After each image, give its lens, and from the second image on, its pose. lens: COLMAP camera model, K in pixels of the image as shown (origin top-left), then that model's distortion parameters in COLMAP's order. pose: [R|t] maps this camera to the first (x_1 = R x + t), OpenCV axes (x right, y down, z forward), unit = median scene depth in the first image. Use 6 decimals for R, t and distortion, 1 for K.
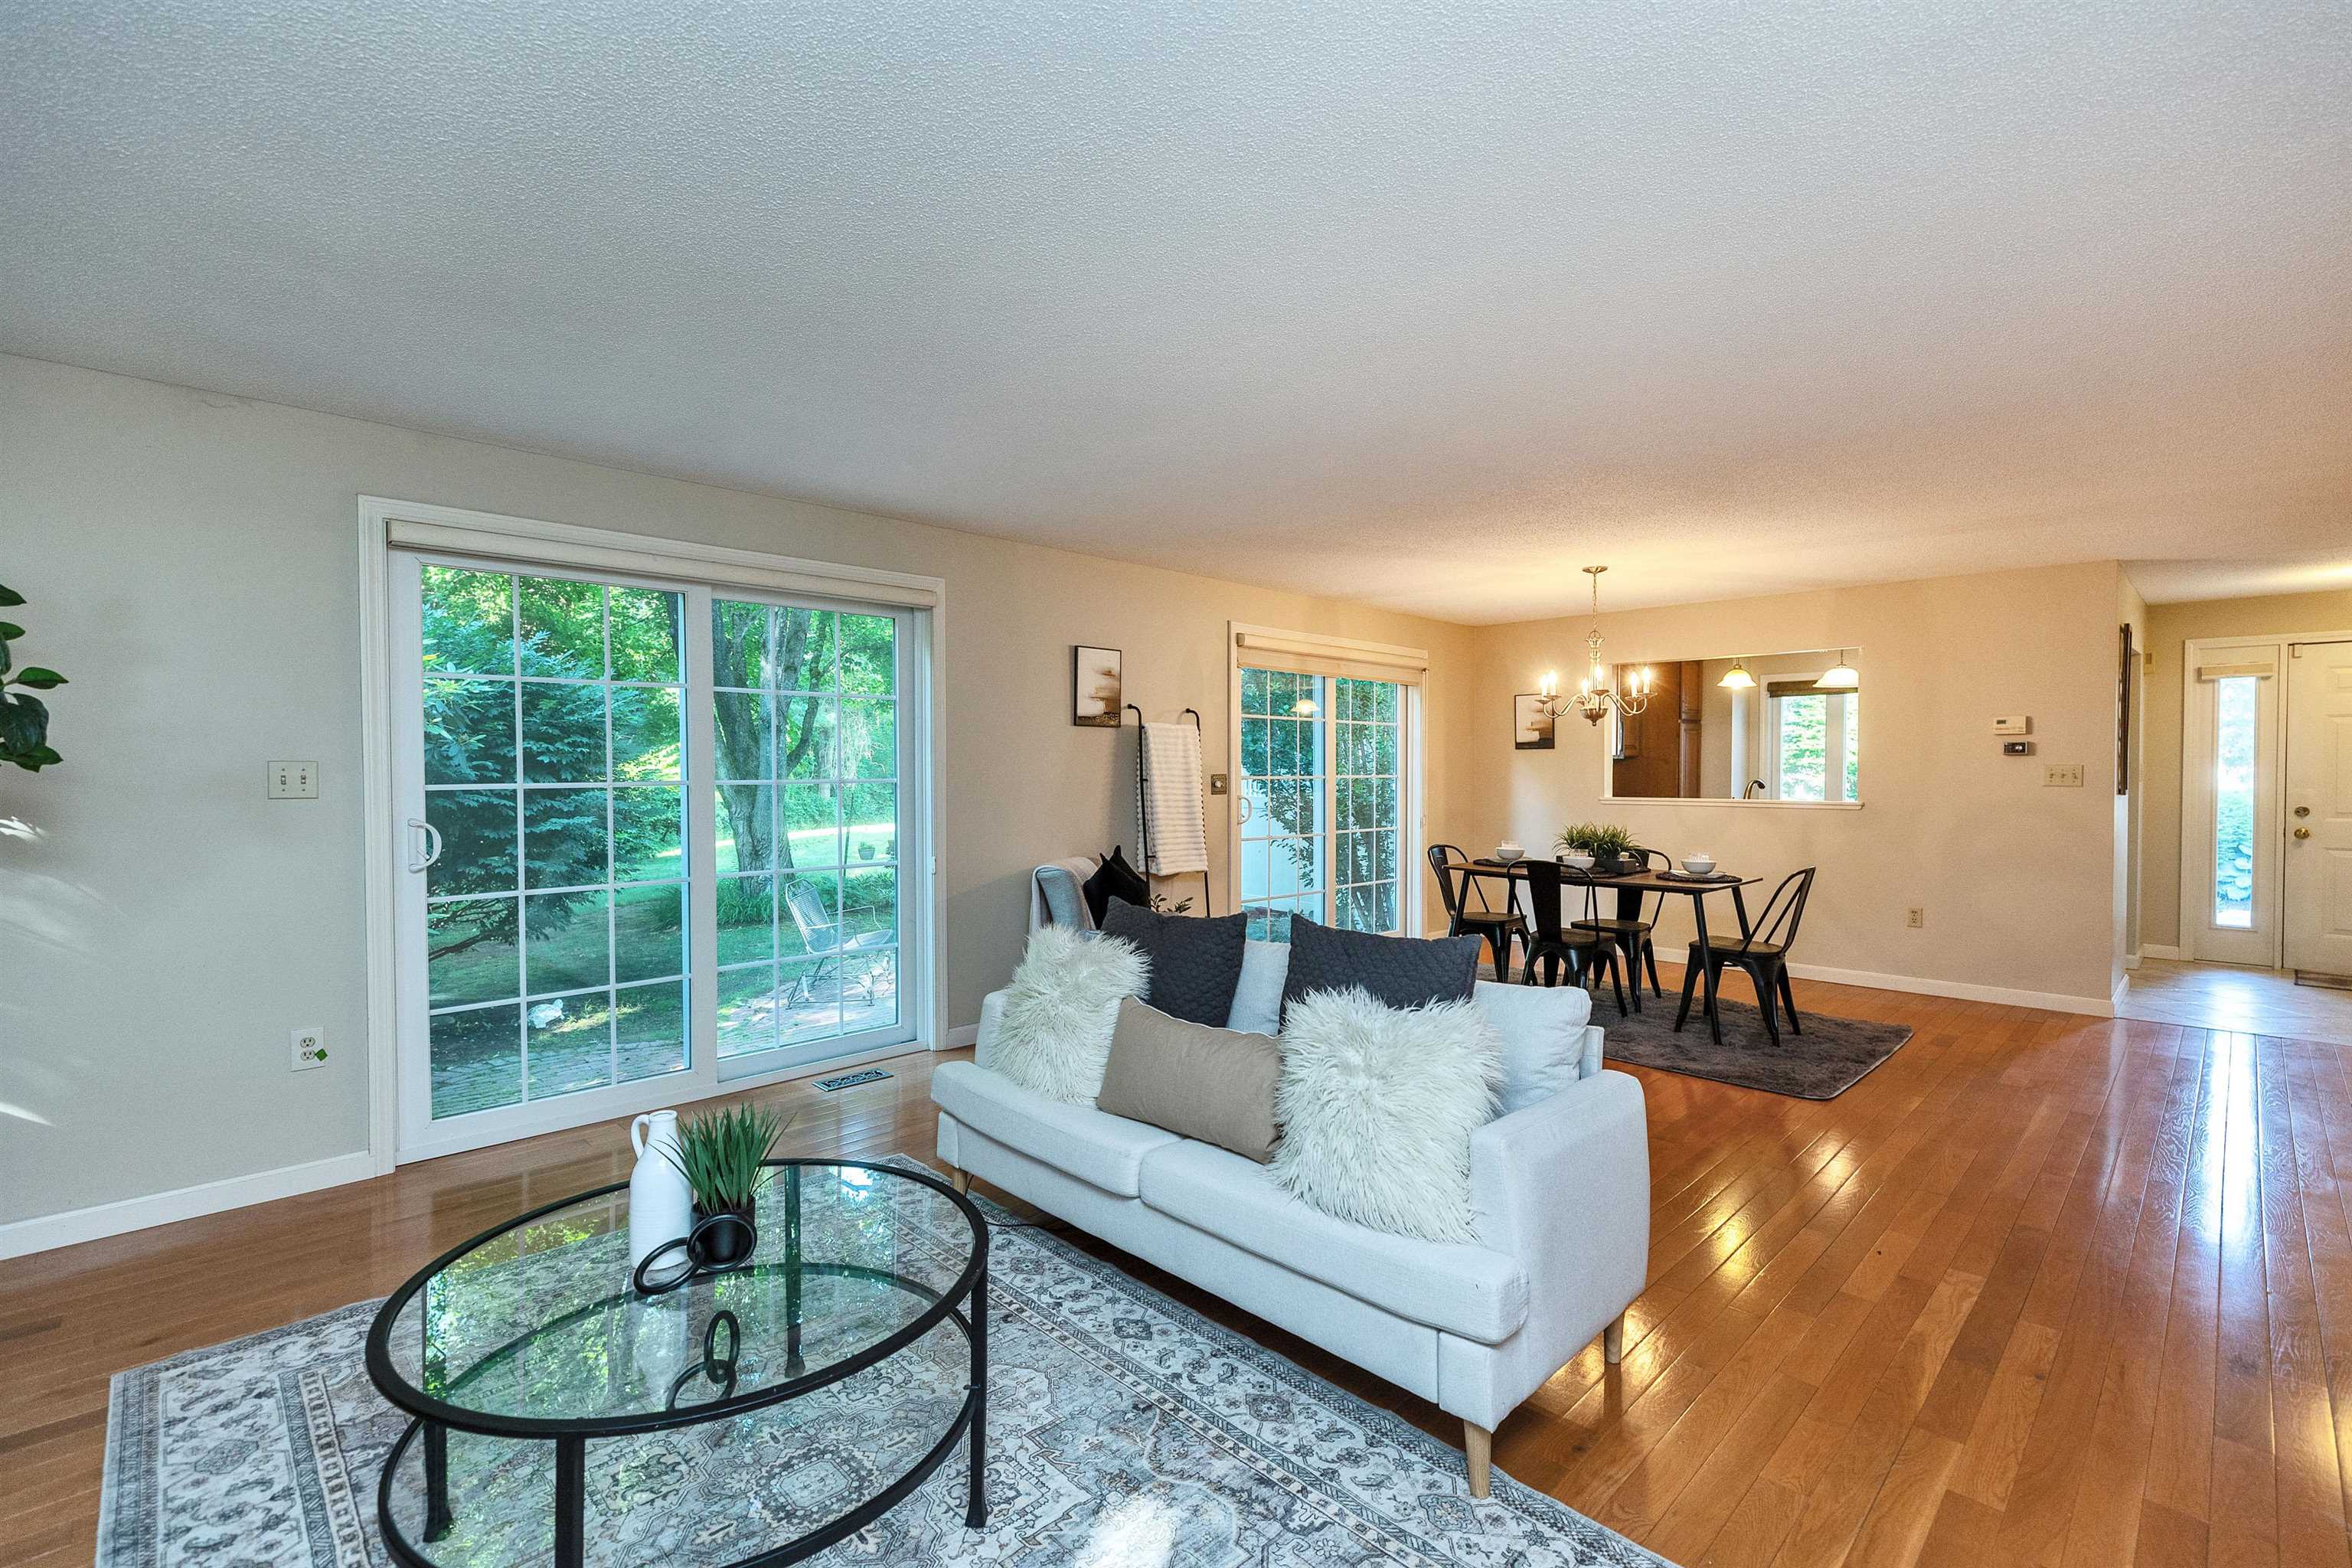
lens RADIAL K [[1054.1, 0, 1169.9], [0, 1054.1, 790.5], [0, 0, 1]] dist [0.002768, 0.000353]
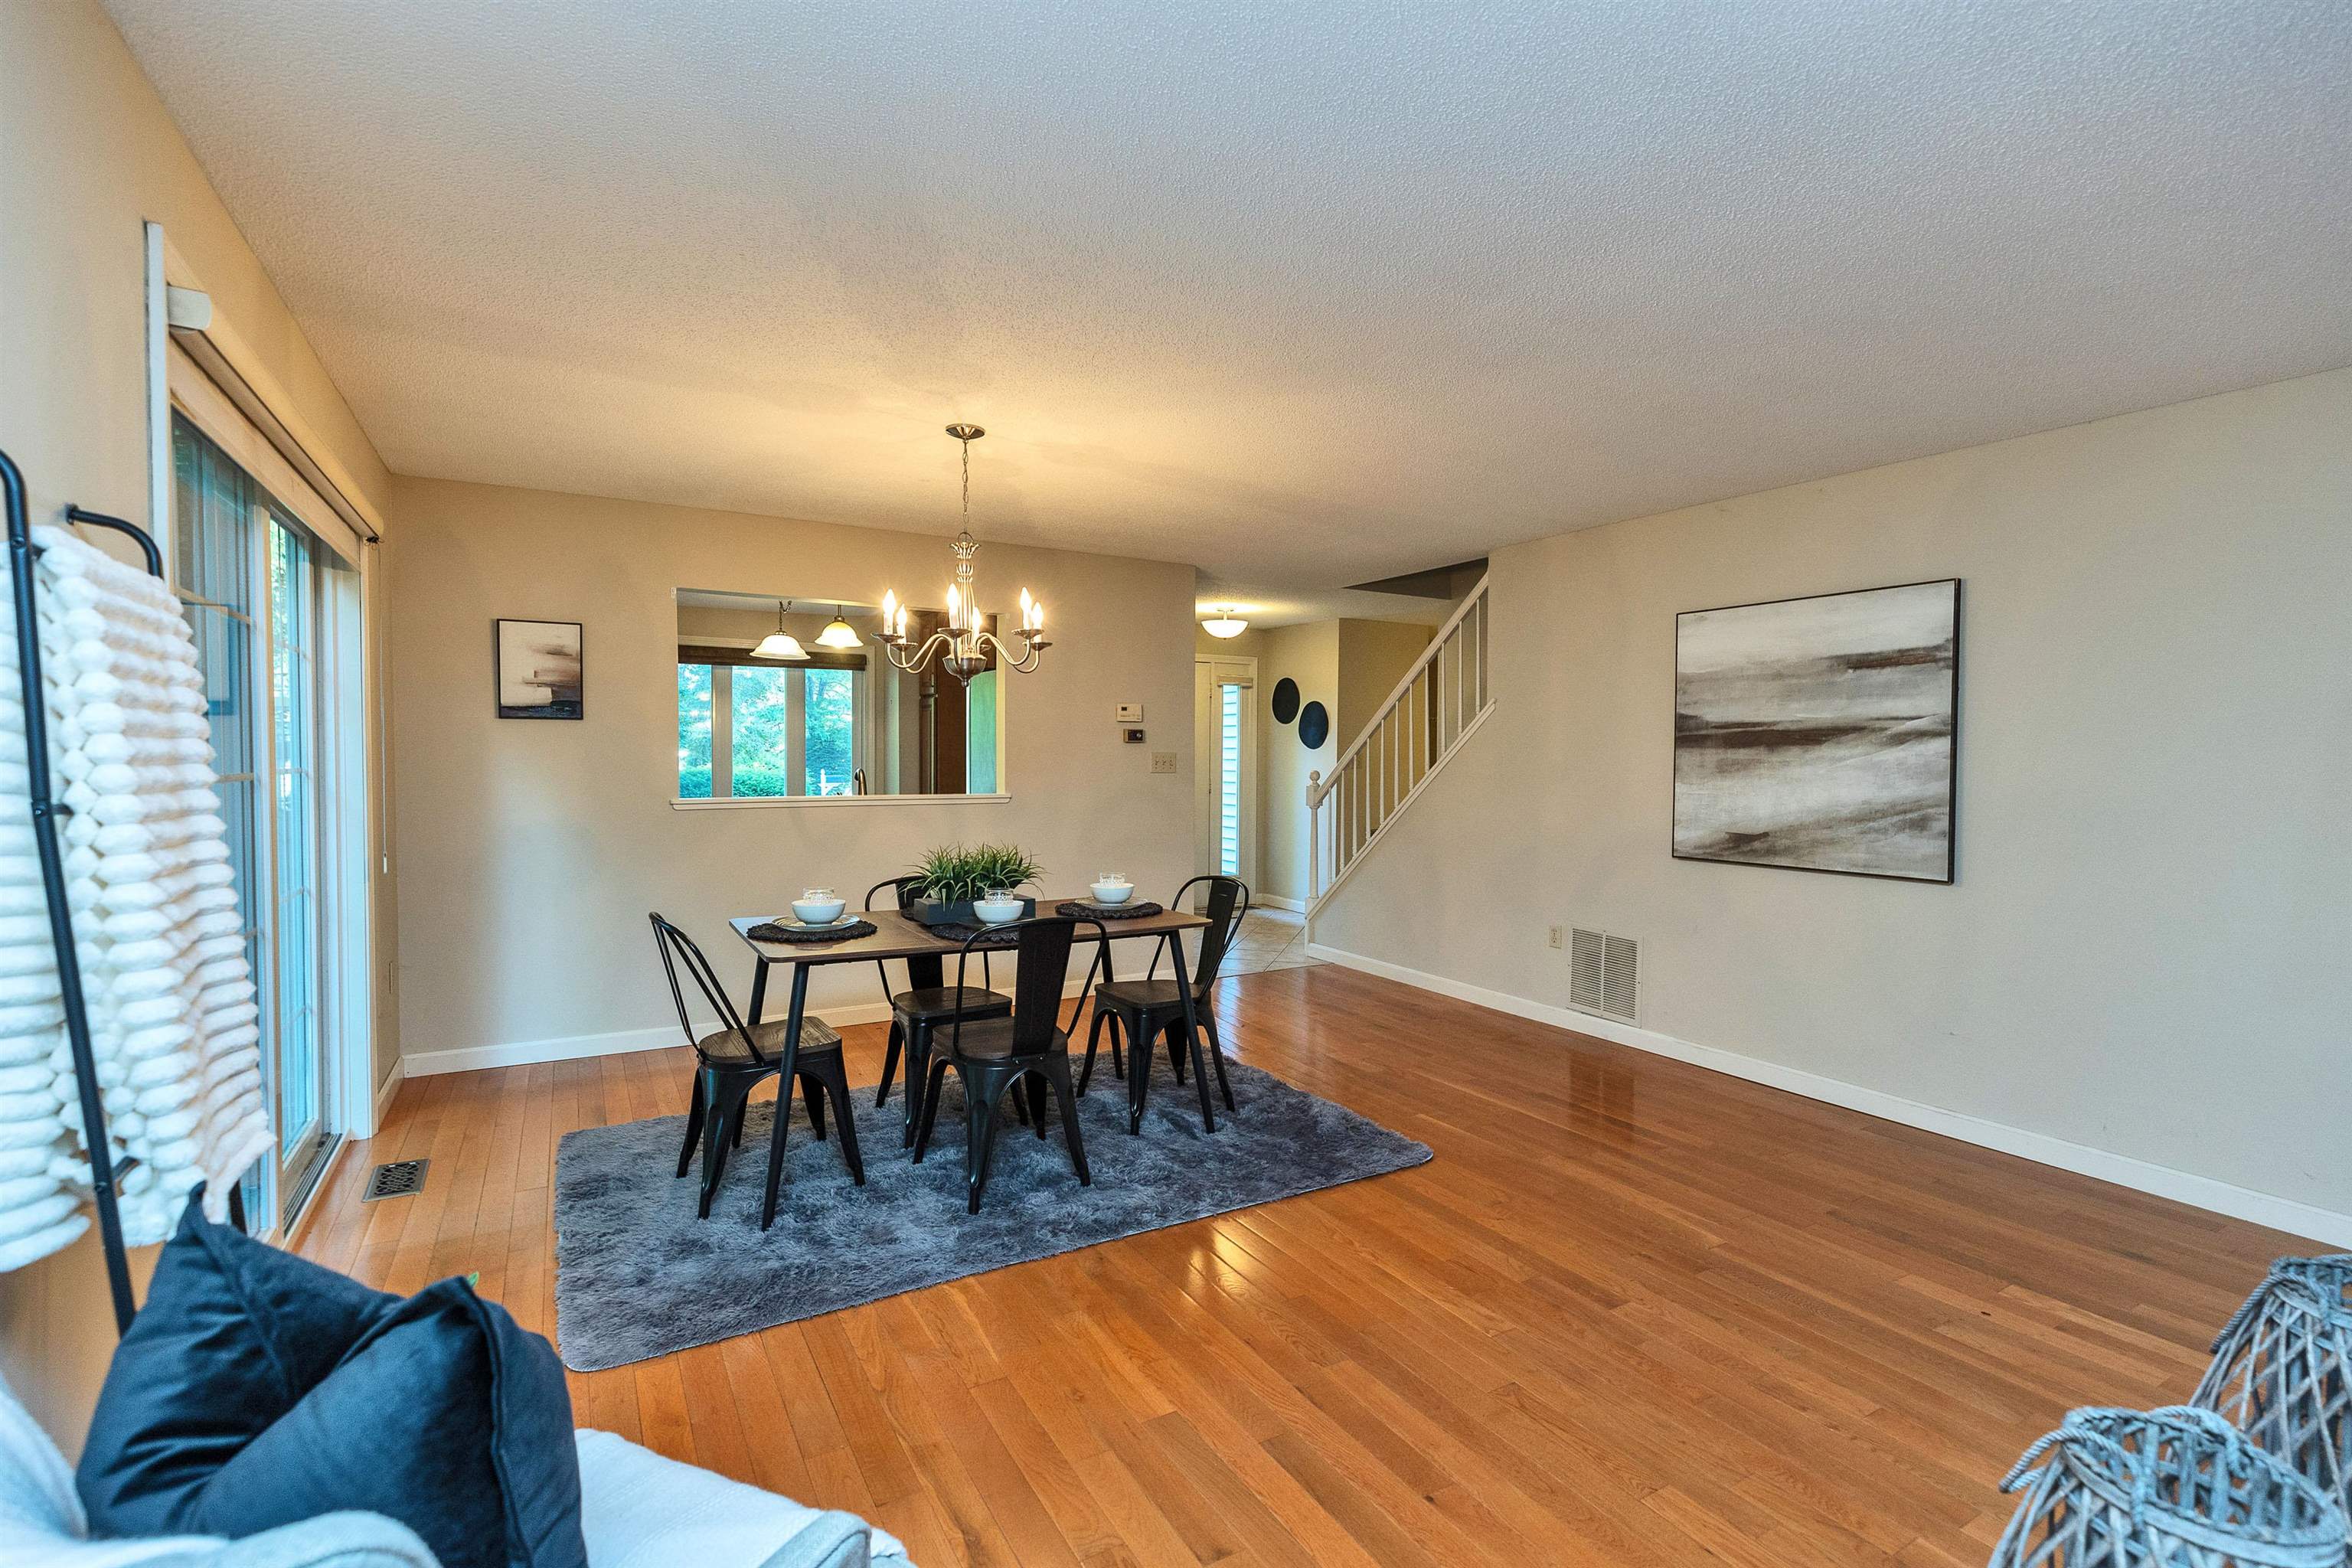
lens RADIAL K [[1047.4, 0, 1173.8], [0, 1047.4, 784.0], [0, 0, 1]] dist [0.003905, -0.000446]
pose [[0.252864, -0.025413, 0.967168, -0.144872], [0.016186, 0.999626, 0.022034, -0.013450], [-0.967366, 0.010083, 0.253181, 0.633895]]
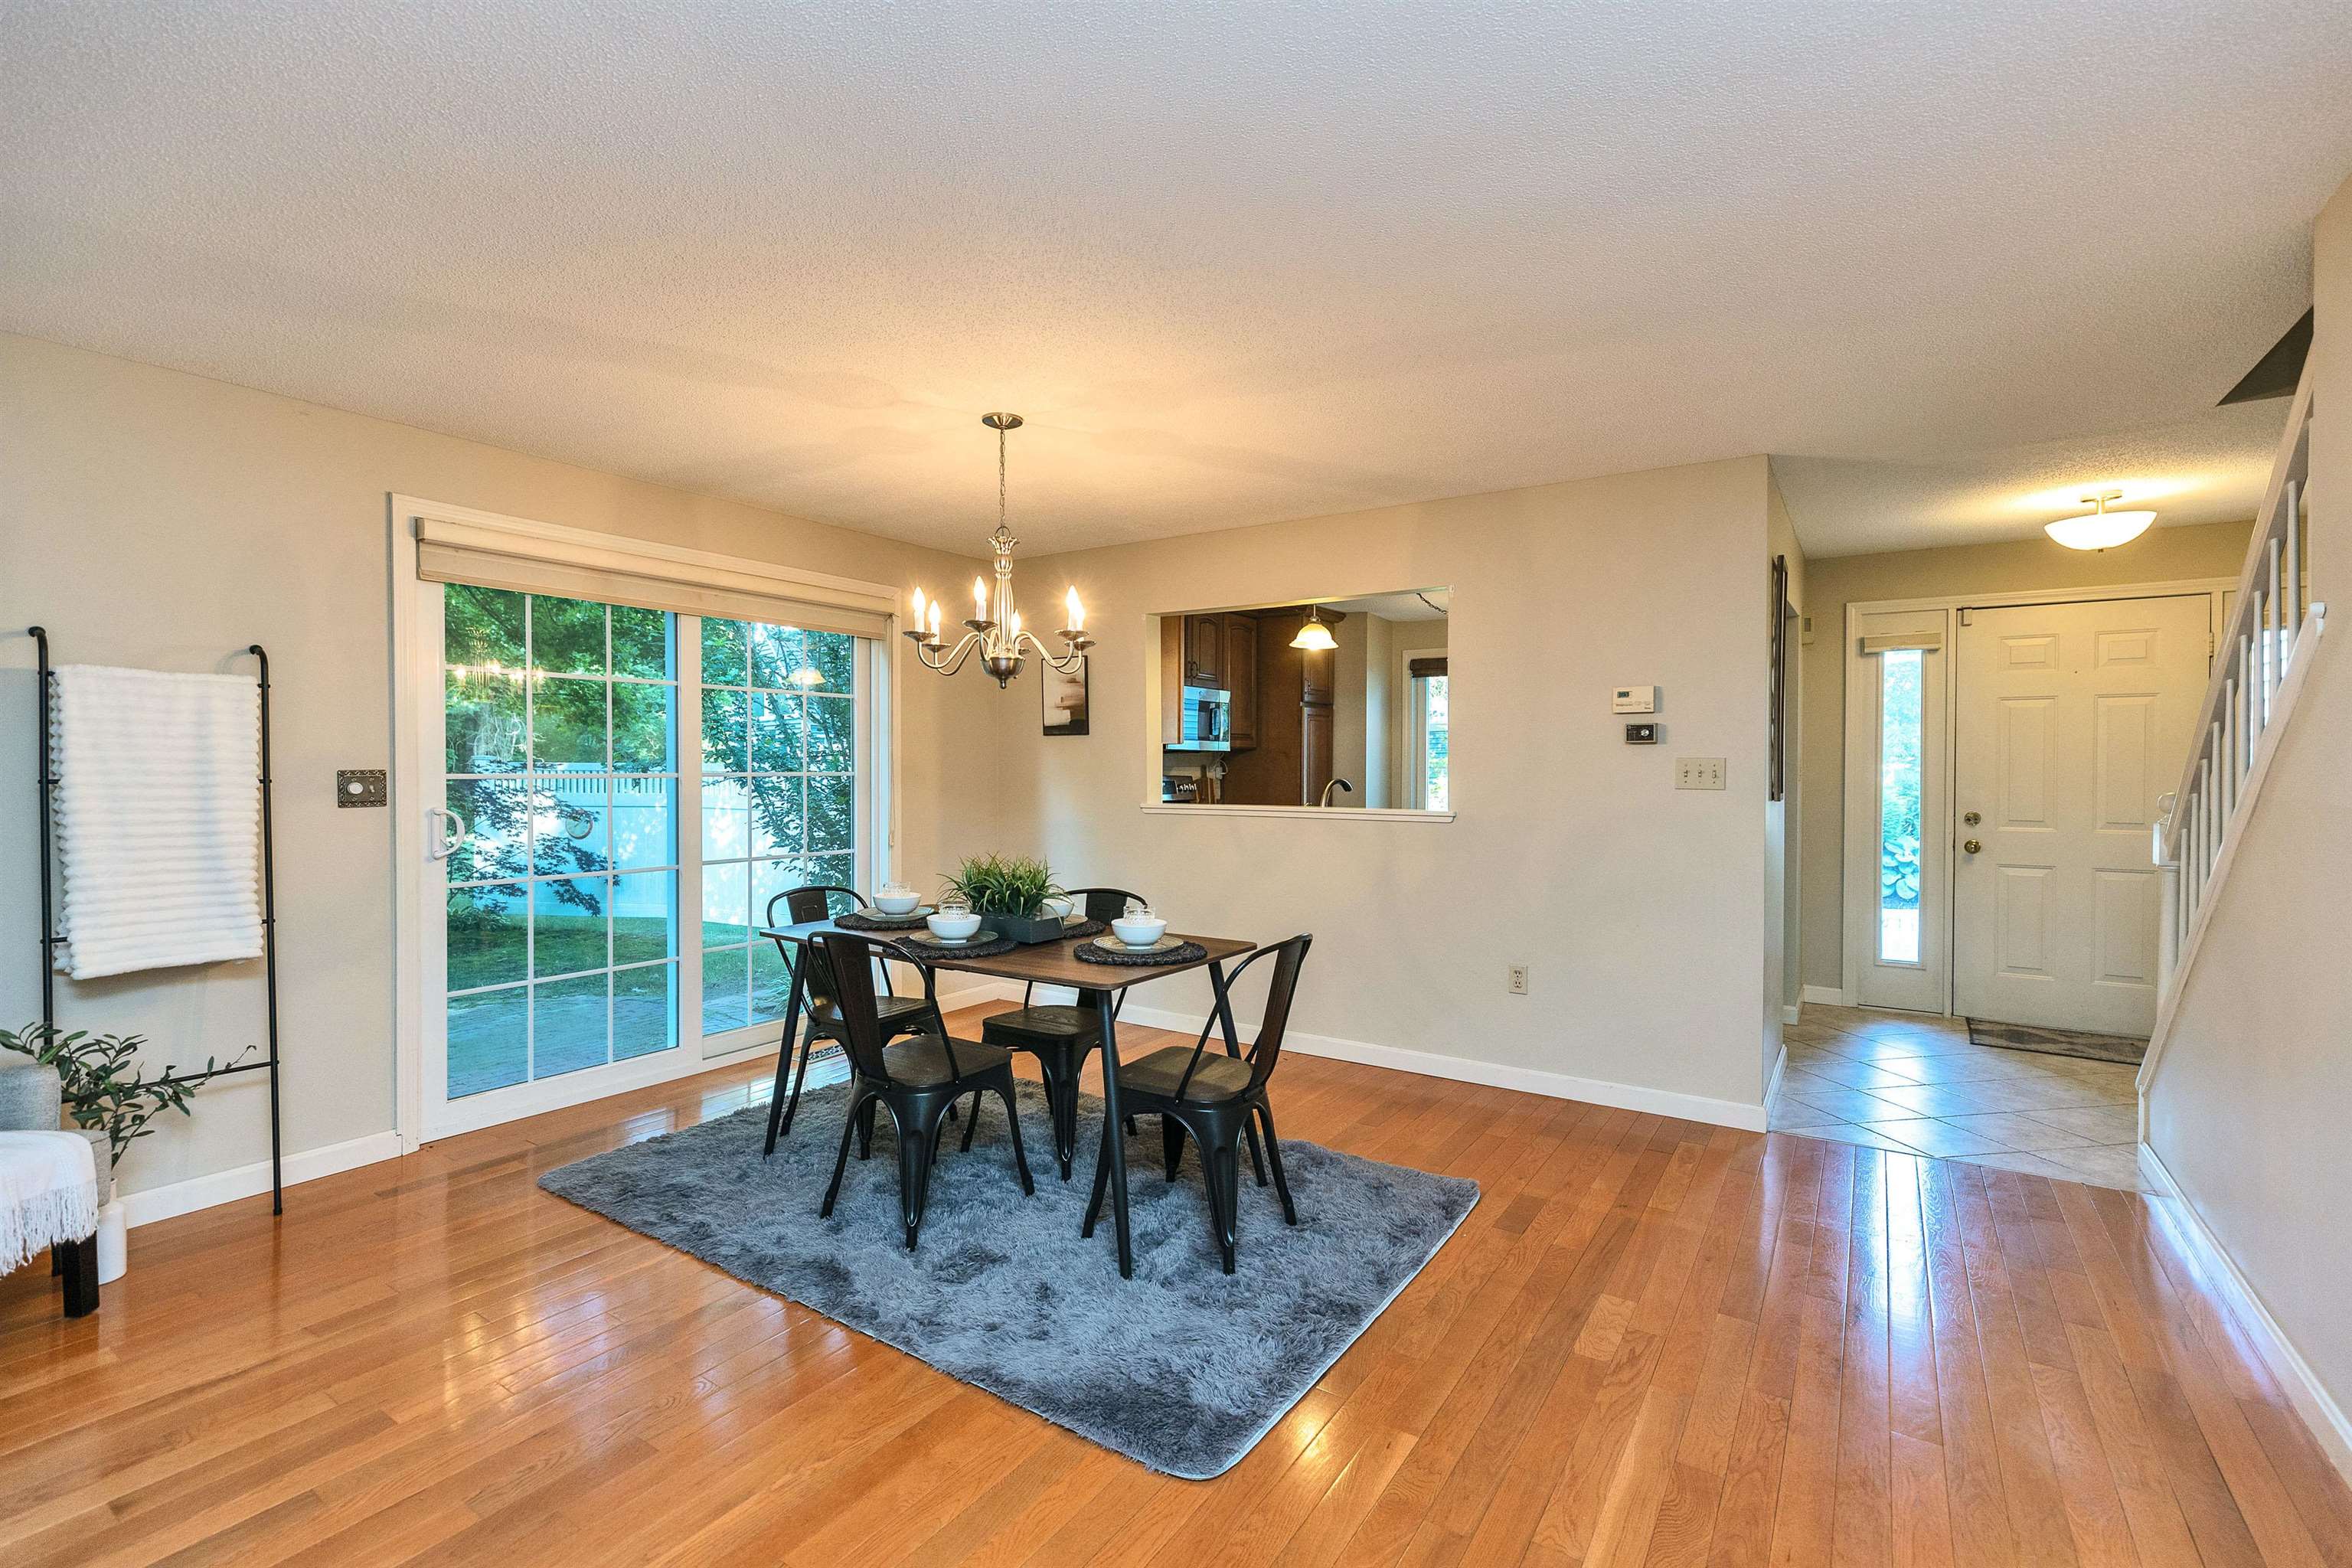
lens RADIAL K [[1047.4, 0, 1173.8], [0, 1047.4, 784.0], [0, 0, 1]] dist [0.003905, -0.000446]
pose [[0.979220, -0.001593, 0.202793, 0.327818], [0.002145, 0.999995, -0.002504, -0.005575], [-0.202788, 0.002888, 0.979218, 0.355383]]
